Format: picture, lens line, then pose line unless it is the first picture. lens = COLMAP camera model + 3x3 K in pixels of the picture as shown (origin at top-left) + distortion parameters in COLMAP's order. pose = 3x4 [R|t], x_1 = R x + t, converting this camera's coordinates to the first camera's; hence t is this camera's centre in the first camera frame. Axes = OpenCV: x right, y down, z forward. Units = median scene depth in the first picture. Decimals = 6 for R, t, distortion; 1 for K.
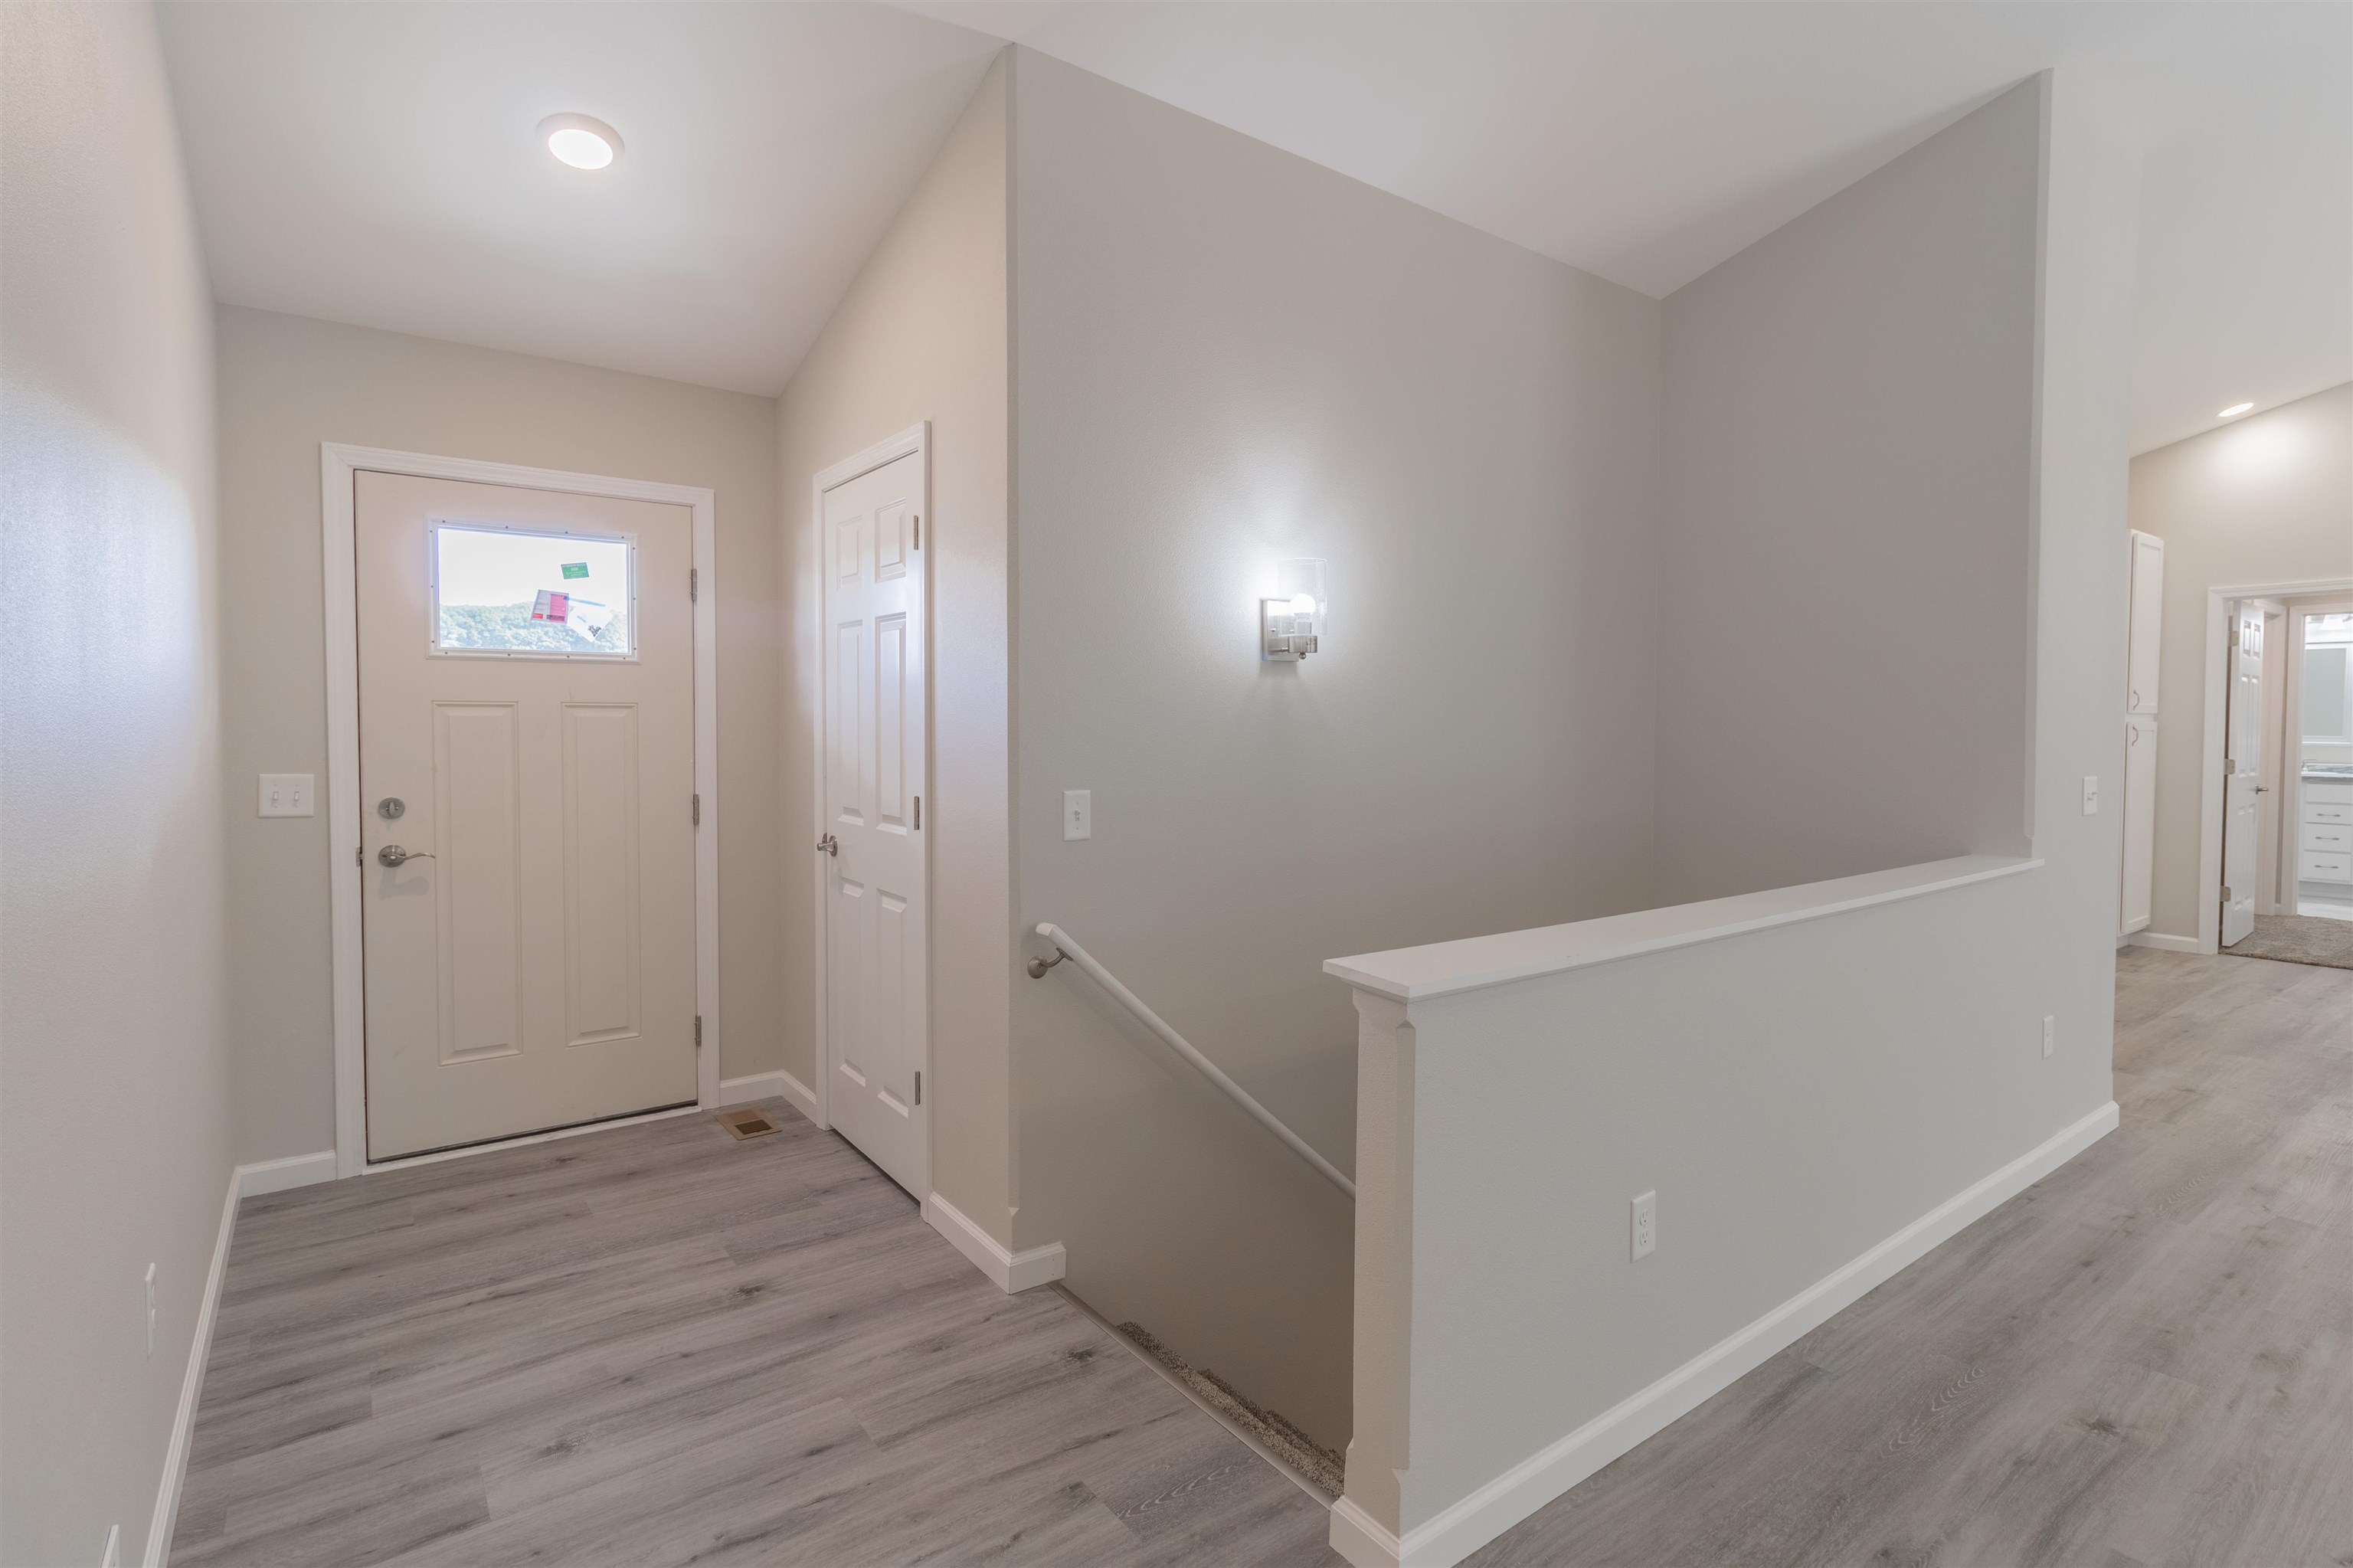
lens RADIAL K [[1111.0, 0, 1181.9], [0, 1111.0, 767.7], [0, 0, 1]] dist [0.000213, -0.000400]
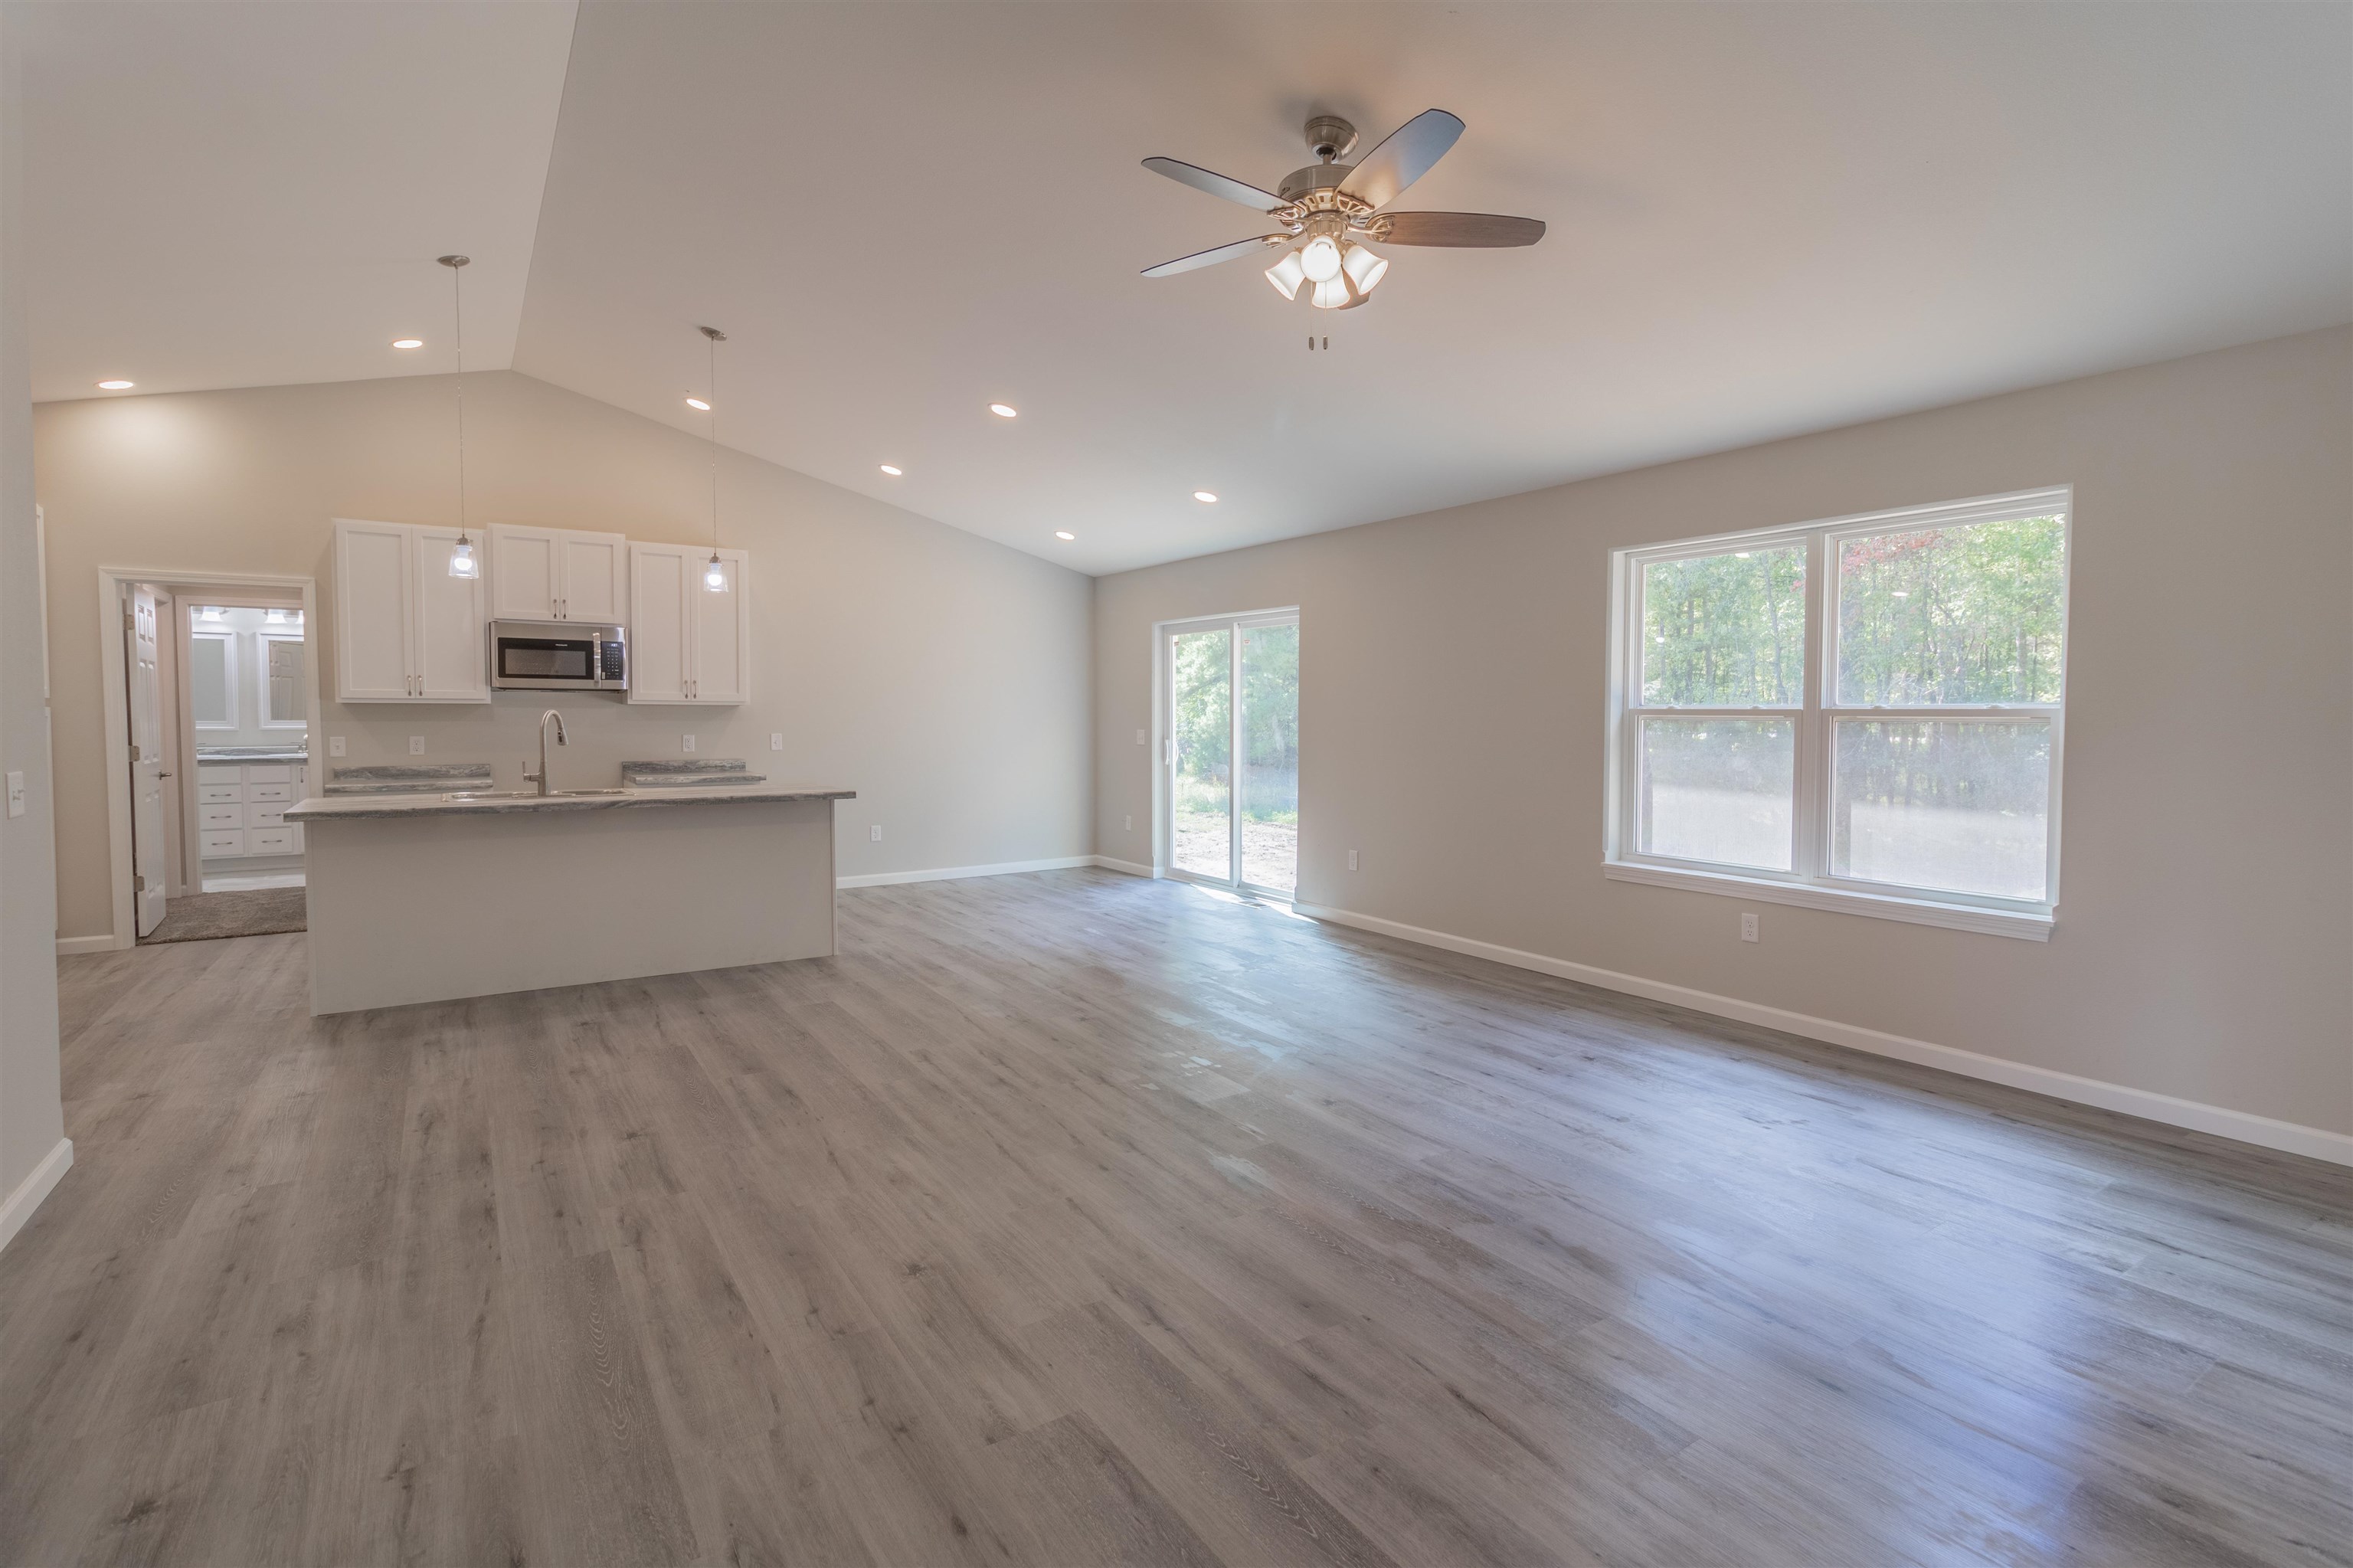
lens RADIAL K [[1111.0, 0, 1183.3], [0, 1111.0, 760.7], [0, 0, 1]] dist [0.000213, -0.000400]
pose [[0.037352, -0.042919, 0.998380, 0.003079], [0.036140, 0.998482, 0.041571, -0.001979], [-0.998648, 0.034529, 0.038846, 0.043450]]
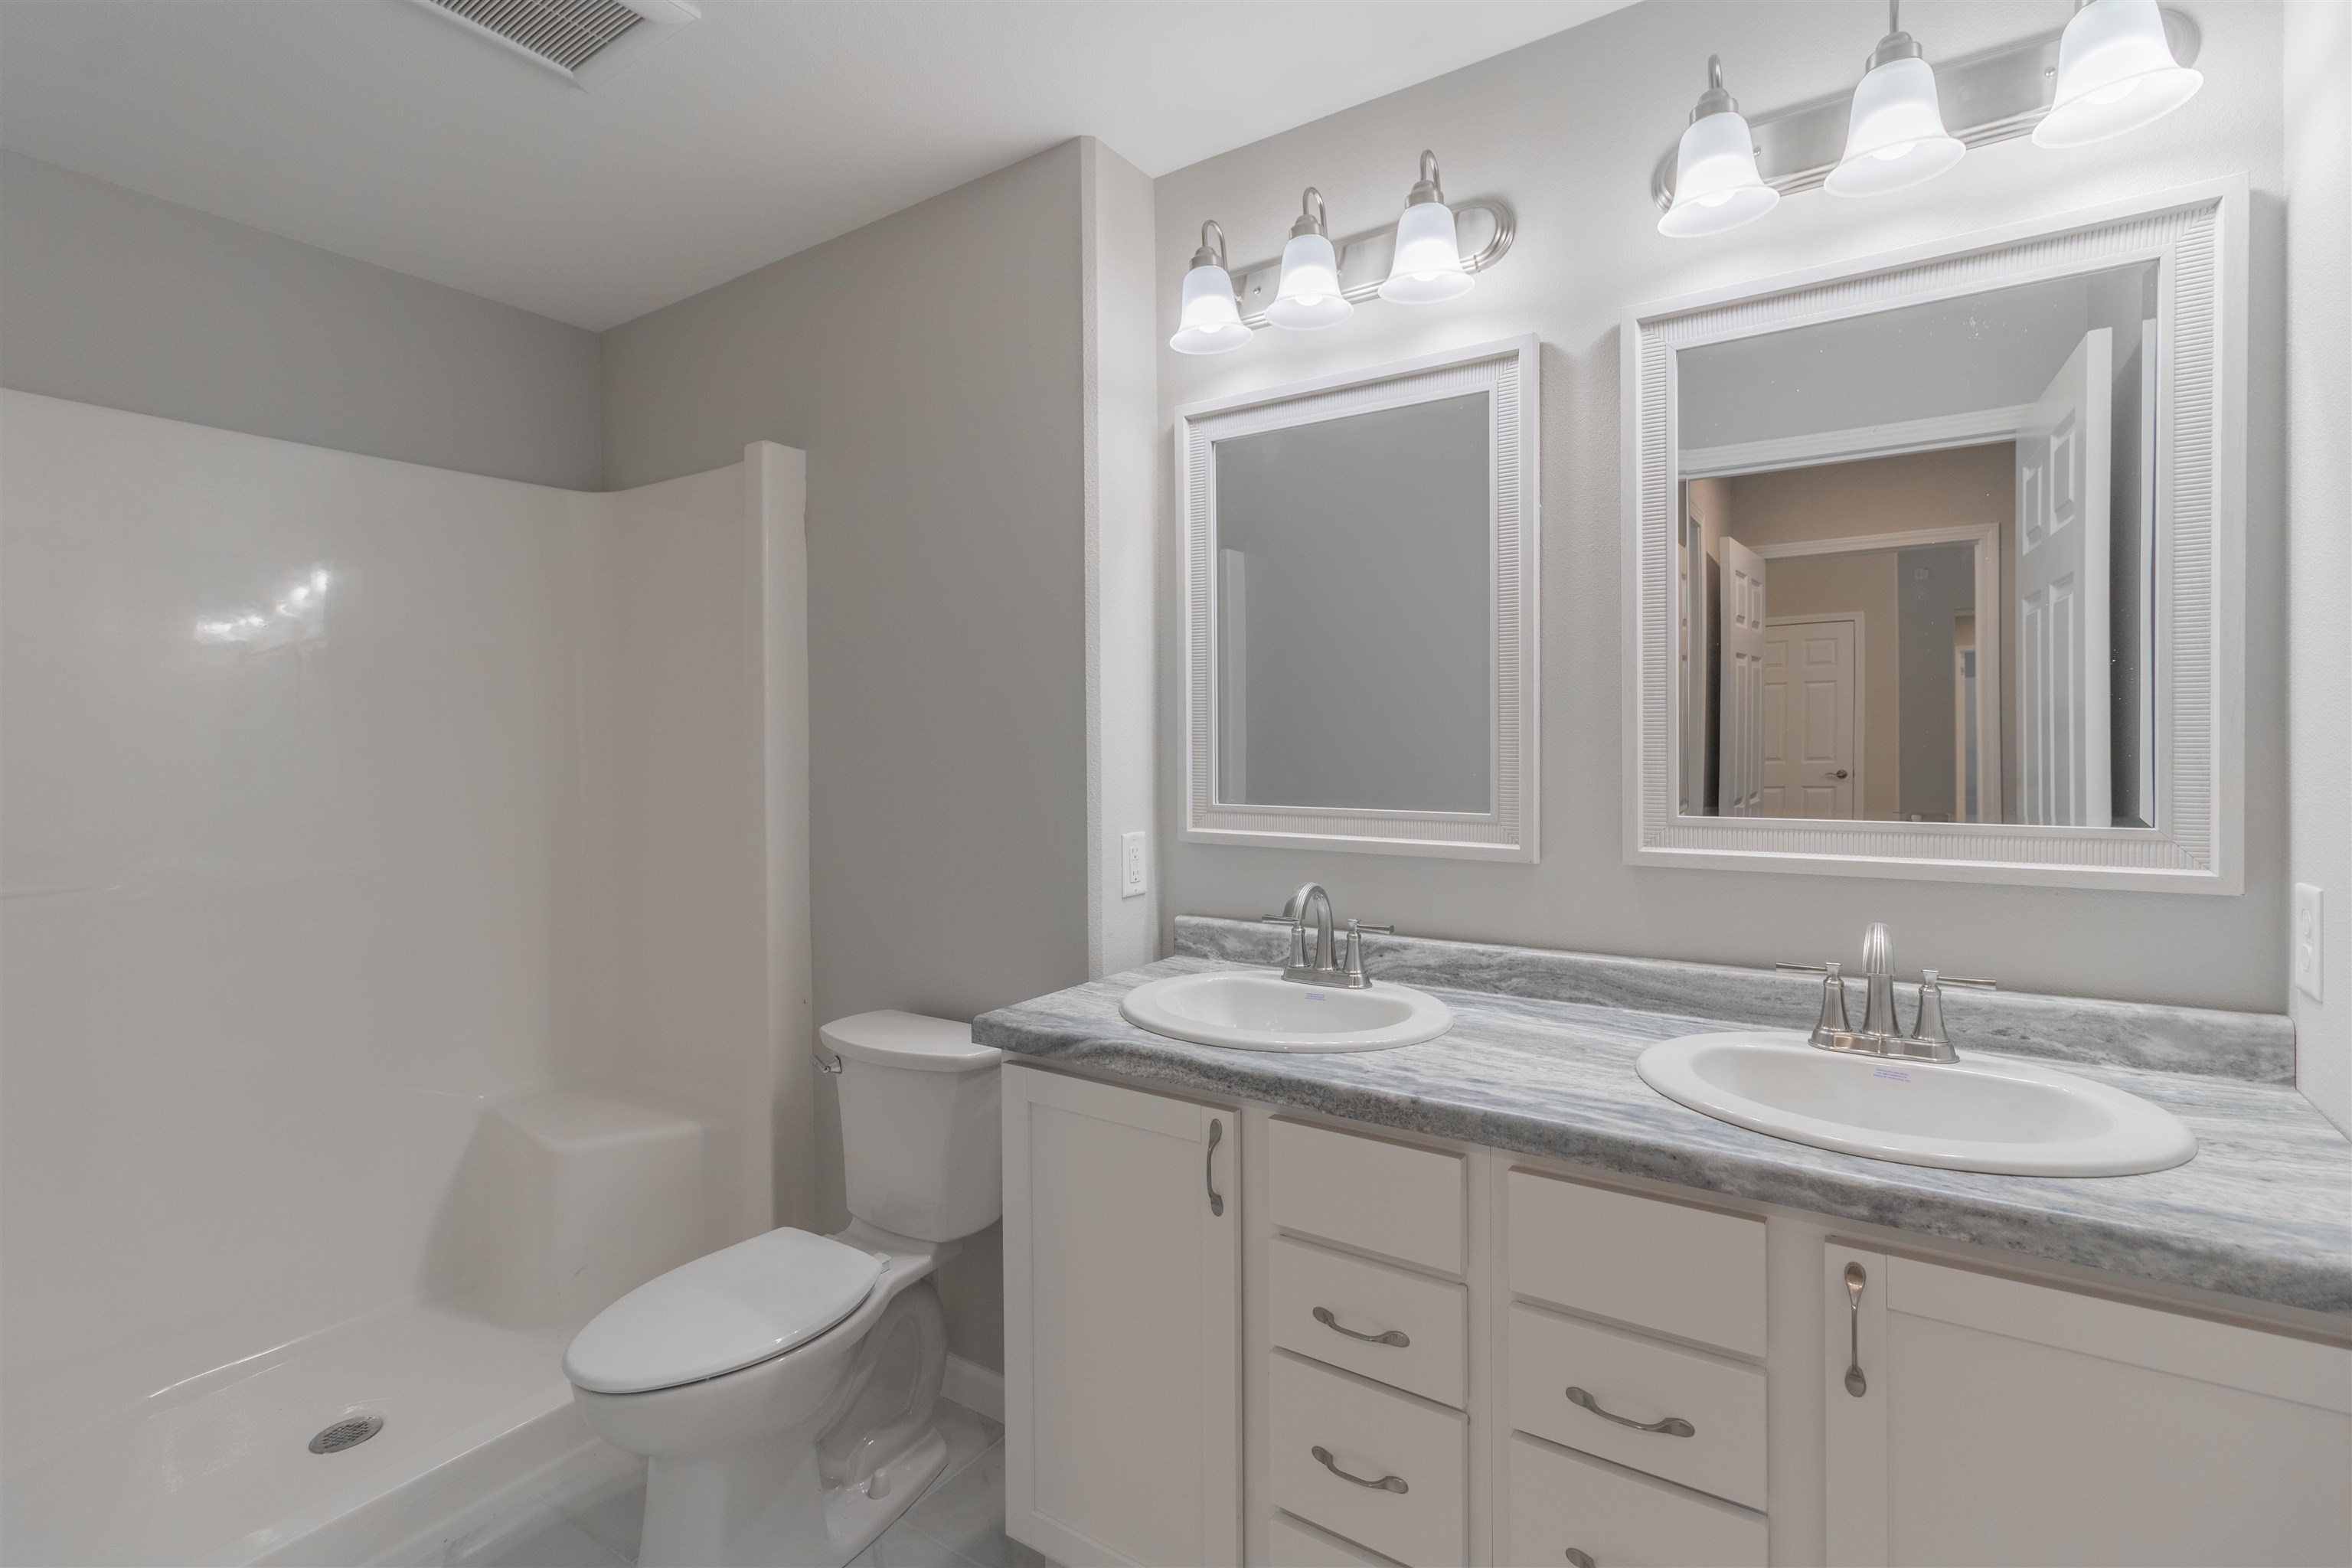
lens RADIAL K [[1110.5, 0, 1176.8], [0, 1110.5, 765.9], [0, 0, 1]] dist [0.000213, -0.000400]
pose [[0.938921, -0.013025, 0.343887, 1.075080], [0.024000, 0.999329, -0.027680, -0.039113], [-0.343296, 0.034242, 0.938603, 0.969278]]
